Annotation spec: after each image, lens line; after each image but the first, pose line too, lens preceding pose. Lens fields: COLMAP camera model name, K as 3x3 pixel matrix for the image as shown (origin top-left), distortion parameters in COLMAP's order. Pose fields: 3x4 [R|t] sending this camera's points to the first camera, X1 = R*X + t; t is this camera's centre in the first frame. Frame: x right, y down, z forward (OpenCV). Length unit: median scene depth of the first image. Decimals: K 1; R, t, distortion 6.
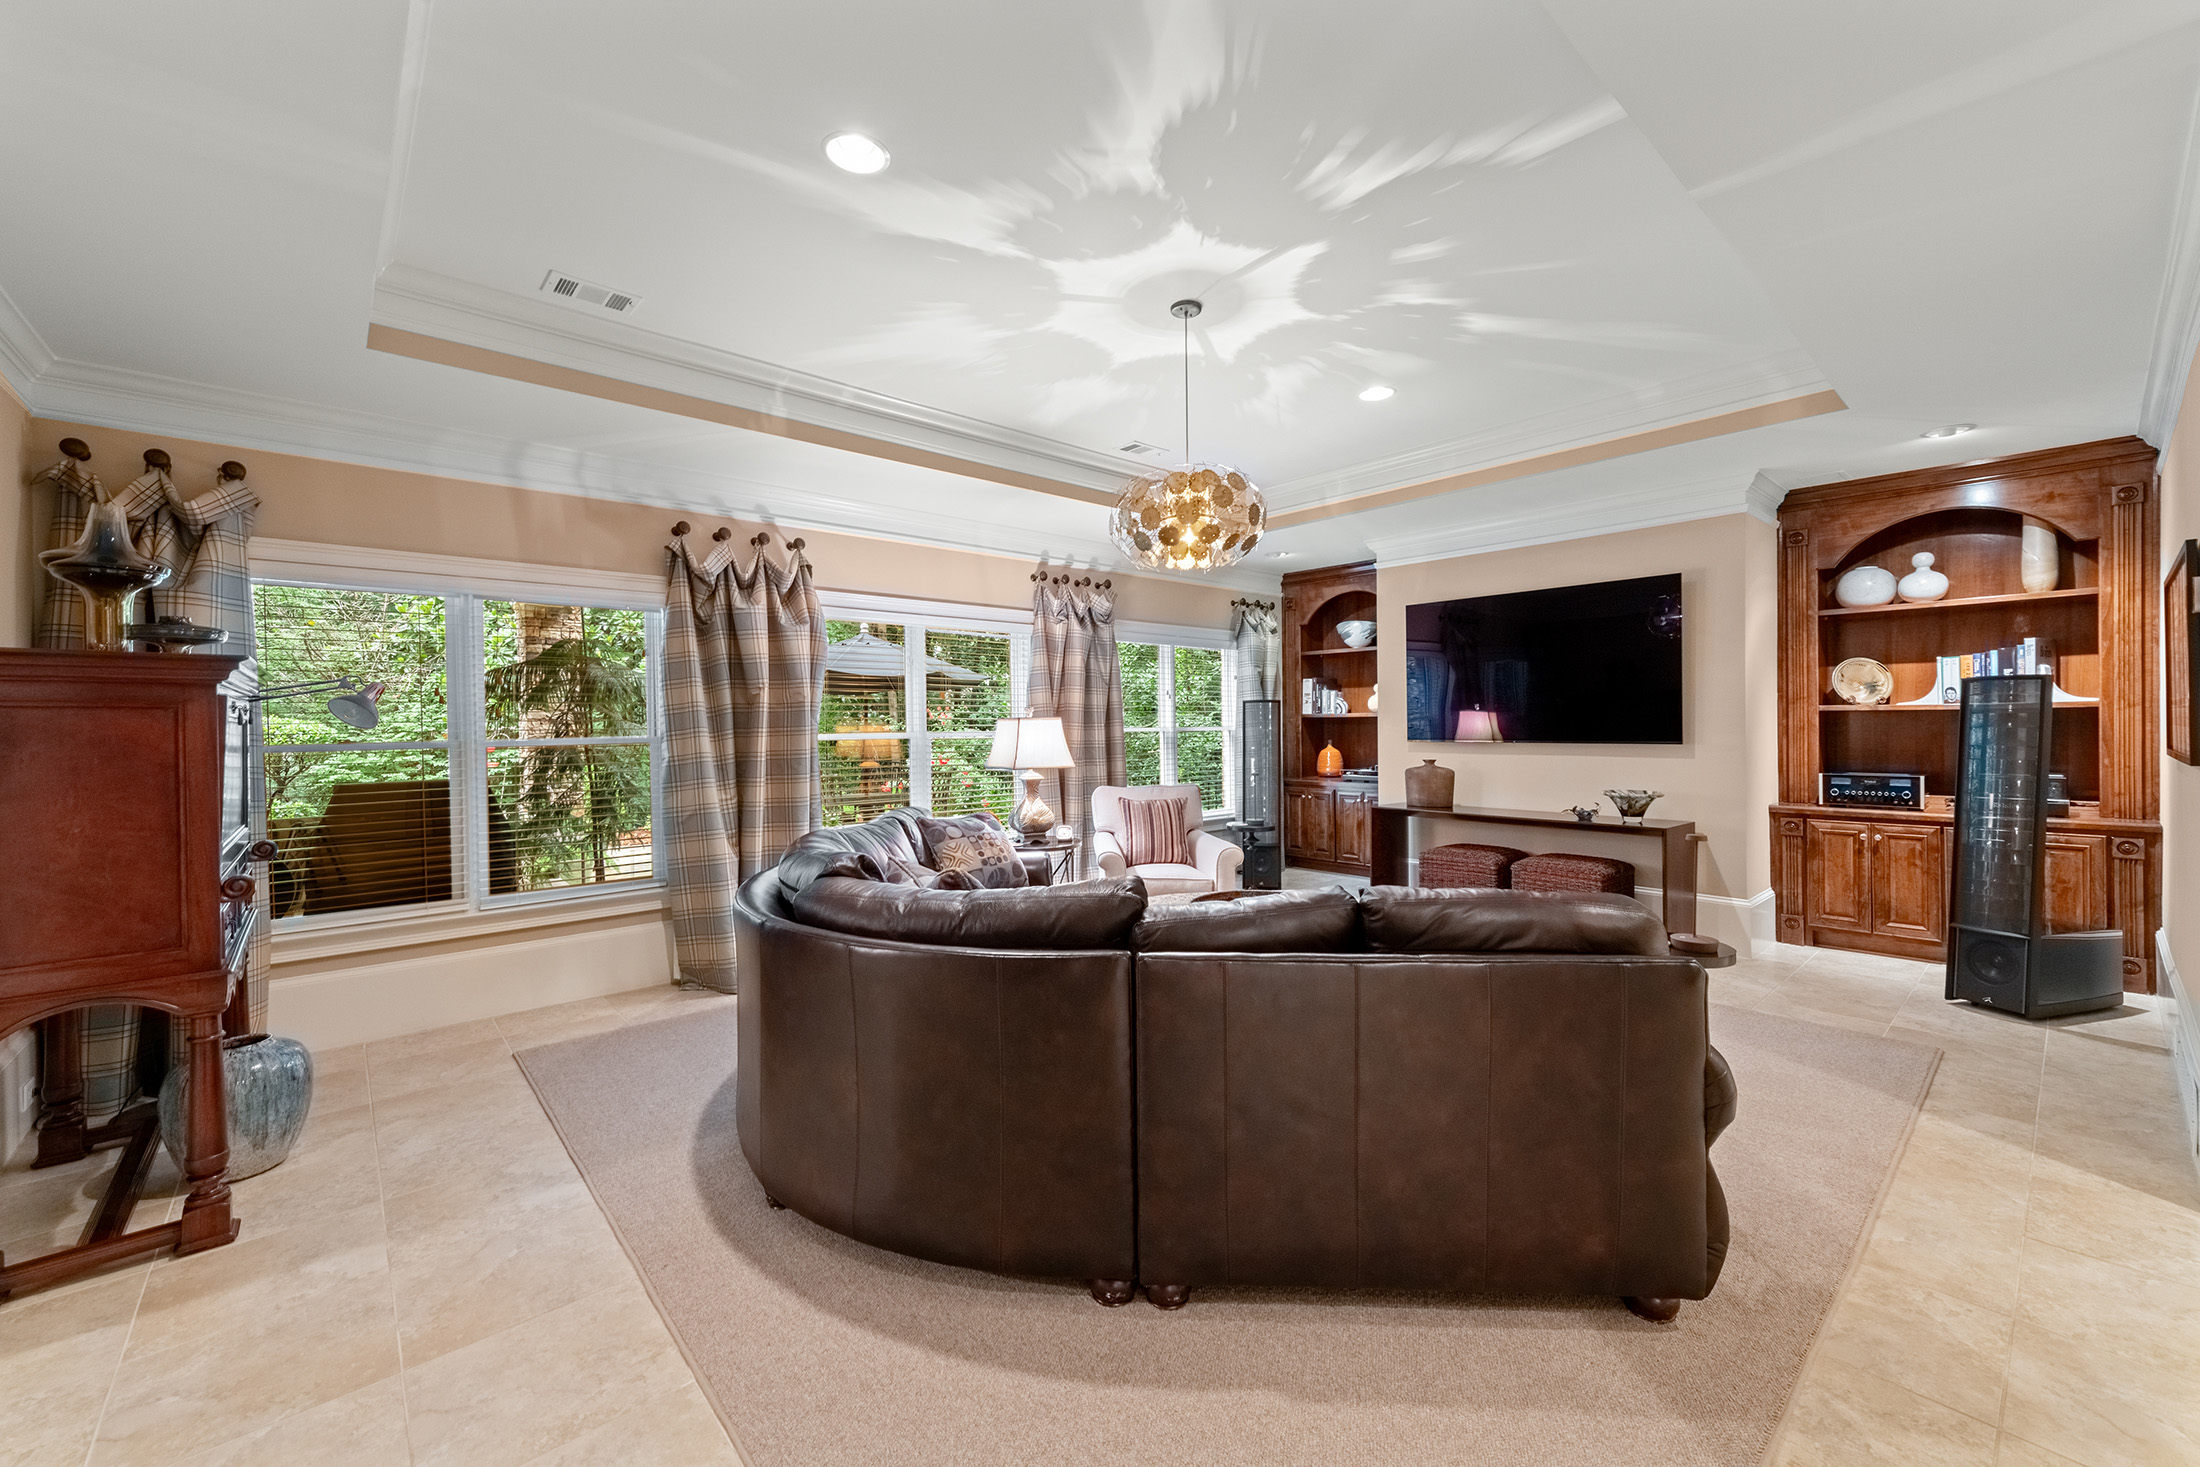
lens RADIAL K [[882.1, 0, 1092.0], [0, 882.1, 726.6], [0, 0, 1]] dist [0.013877, -0.002522]
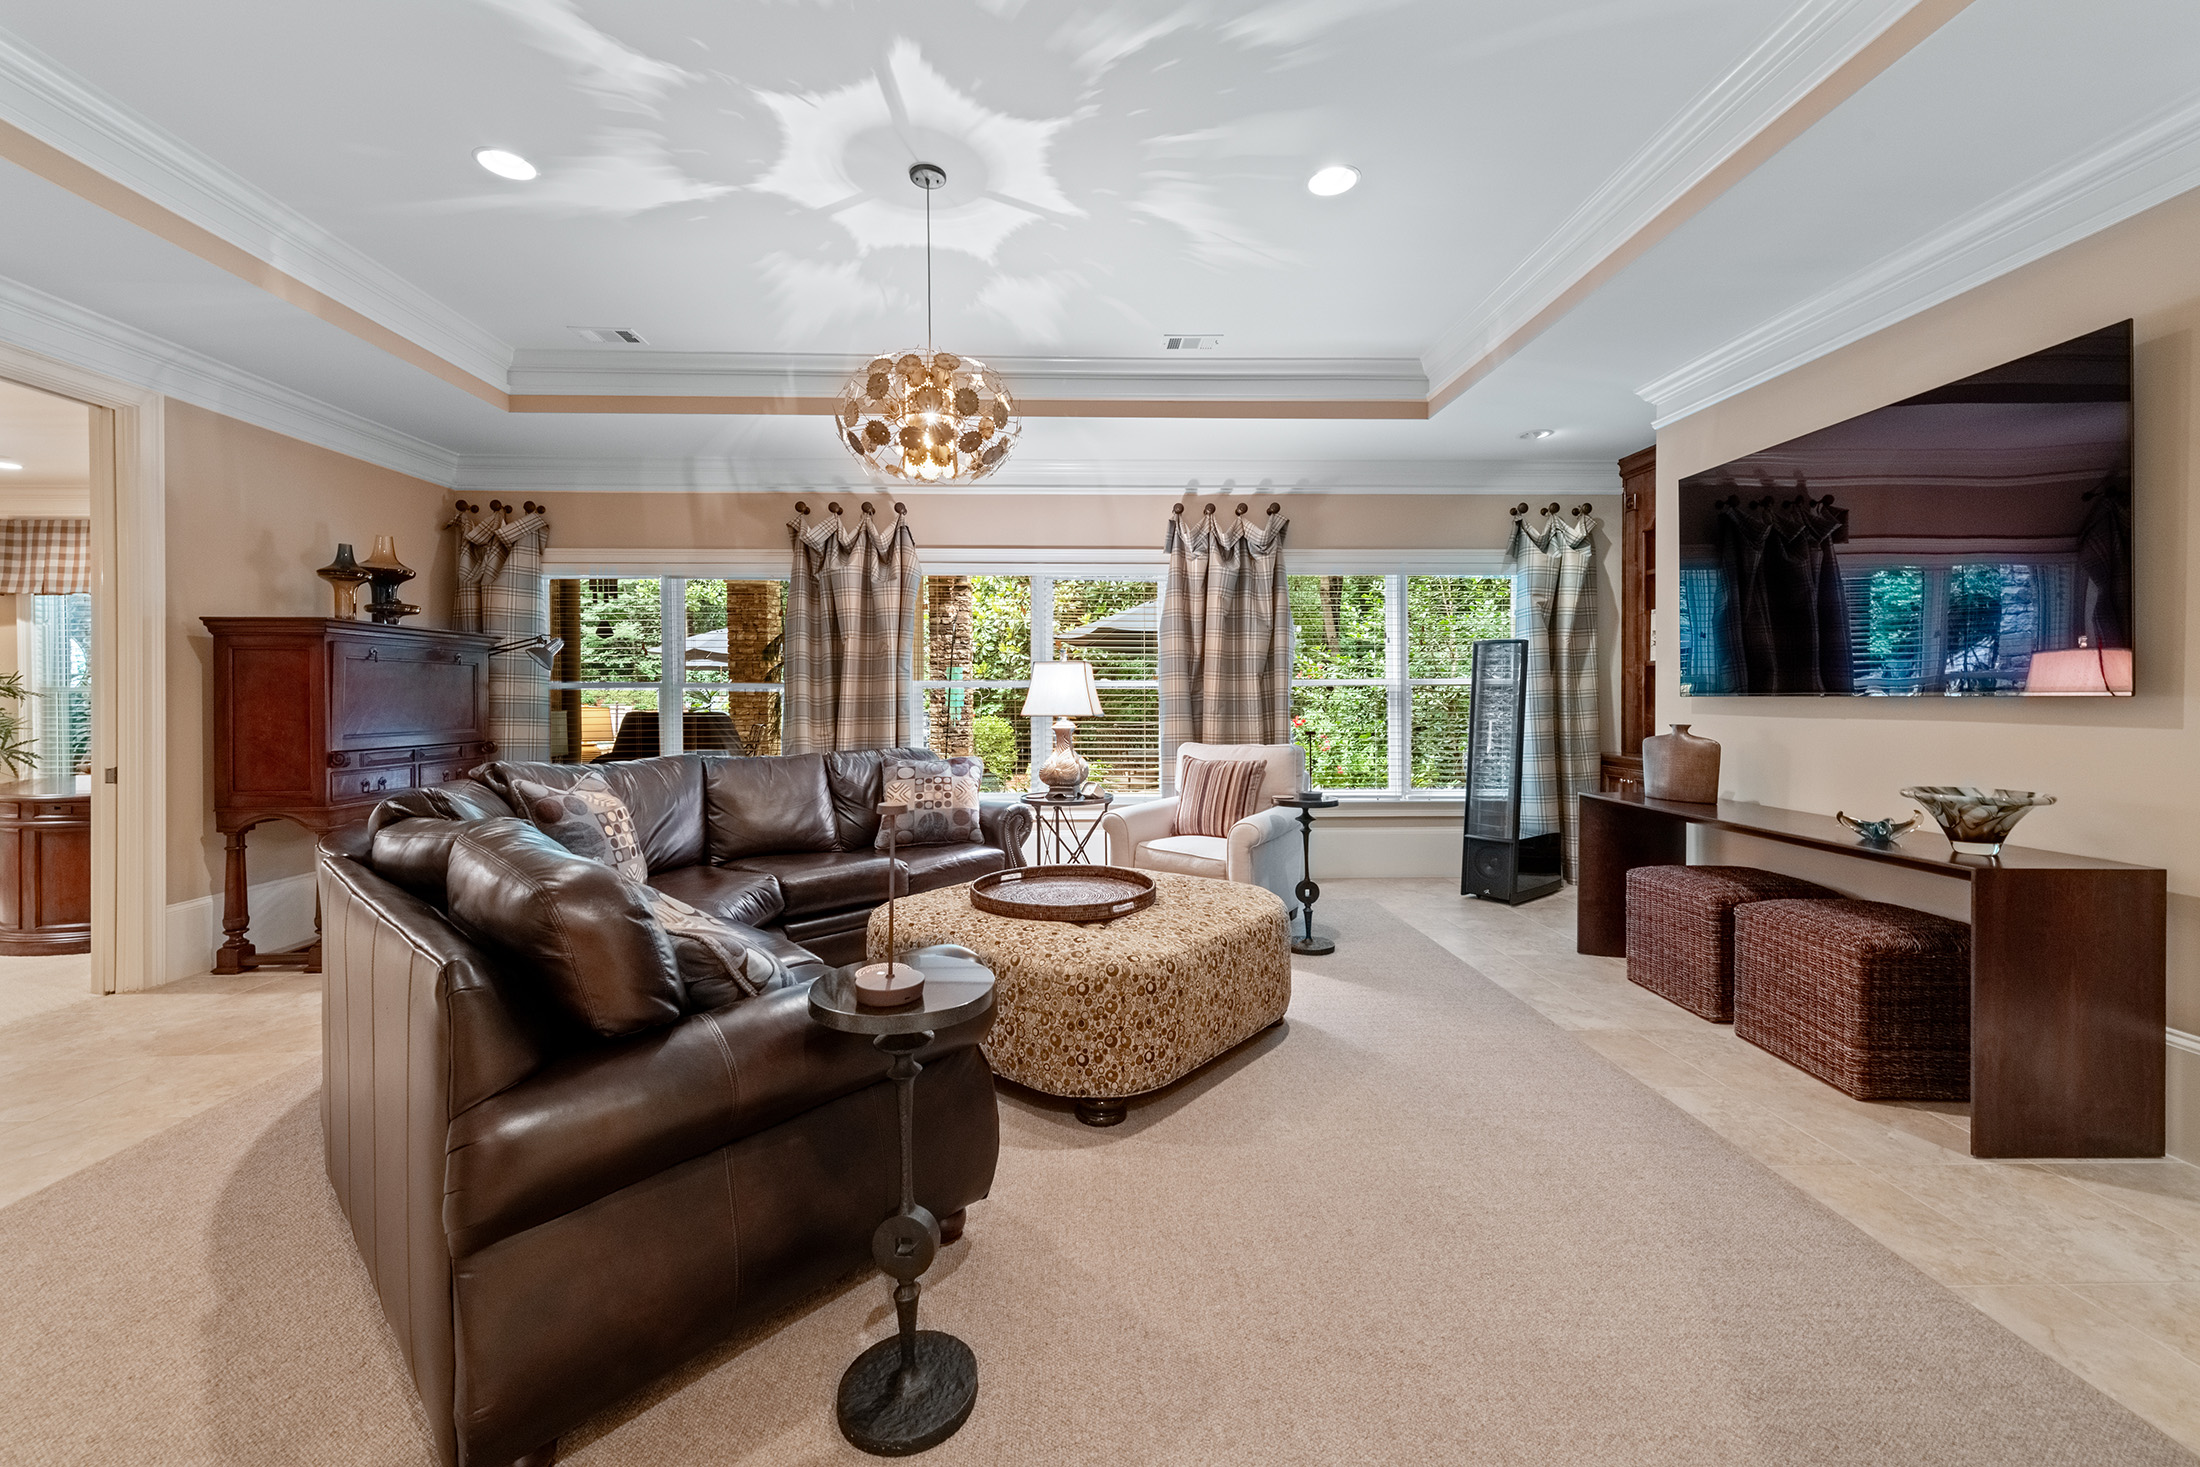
lens RADIAL K [[882.1, 0, 1083.1], [0, 882.1, 703.1], [0, 0, 1]] dist [0.013877, -0.002522]
pose [[0.764637, 0.013267, -0.644324, 0.594176], [-0.007915, 0.999906, 0.011195, 0.024075], [0.644412, -0.003461, 0.764670, 0.326121]]
